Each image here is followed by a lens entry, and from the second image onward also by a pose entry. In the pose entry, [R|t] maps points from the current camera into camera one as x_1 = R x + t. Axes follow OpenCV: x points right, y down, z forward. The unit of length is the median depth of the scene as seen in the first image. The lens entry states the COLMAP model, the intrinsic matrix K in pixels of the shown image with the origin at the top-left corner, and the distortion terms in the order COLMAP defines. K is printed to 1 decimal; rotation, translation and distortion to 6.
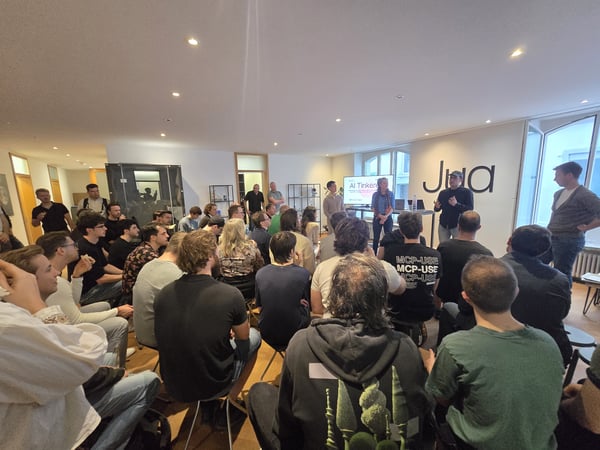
lens RADIAL K [[231.5, 0, 308.2], [0, 231.5, 224.9], [0, 0, 1]] dist [0.000692, 0.000254]
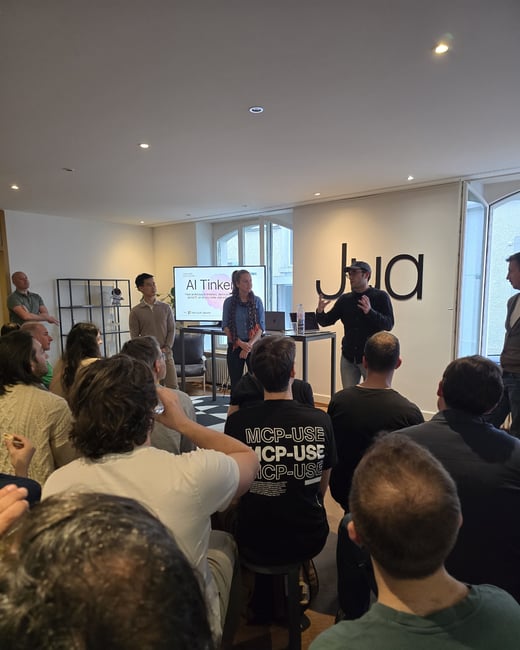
lens RADIAL K [[430.3, 0, 259.4], [0, 430.3, 341.1], [0, 0, 1]] dist [0.045920, -0.002425]
pose [[0.957109, -0.017711, 0.289187, 0.076243], [0.029821, 0.998851, -0.037522, -0.005731], [-0.288190, 0.044536, 0.956537, 0.067044]]
